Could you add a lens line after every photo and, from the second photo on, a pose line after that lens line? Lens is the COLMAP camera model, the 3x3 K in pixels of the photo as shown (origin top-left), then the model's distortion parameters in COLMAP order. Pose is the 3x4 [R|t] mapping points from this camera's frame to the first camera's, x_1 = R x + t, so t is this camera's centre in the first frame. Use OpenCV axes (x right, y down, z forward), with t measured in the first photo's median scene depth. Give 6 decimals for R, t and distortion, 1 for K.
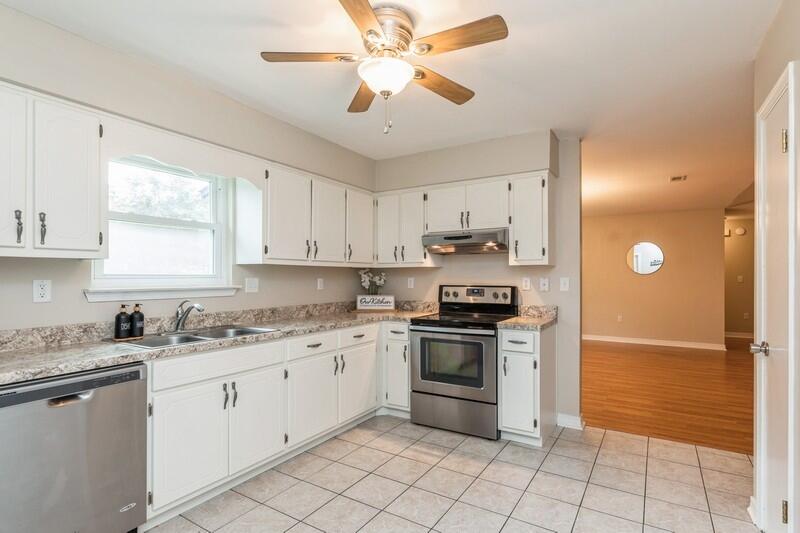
lens RADIAL K [[389.2, 0, 424.8], [0, 389.2, 278.4], [0, 0, 1]] dist [-0.008583, 0.001944]
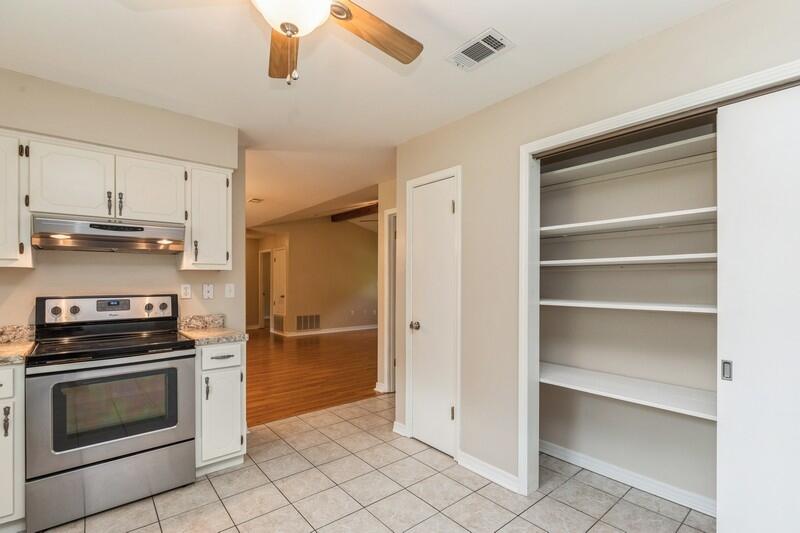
lens RADIAL K [[368.6, 0, 378.0], [0, 368.6, 283.5], [0, 0, 1]] dist [0.008206, -0.002056]
pose [[0.368749, -0.006391, 0.929507, -0.370312], [0.008419, 0.999958, 0.003535, -0.002810], [-0.929491, 0.006522, 0.368788, 0.323696]]
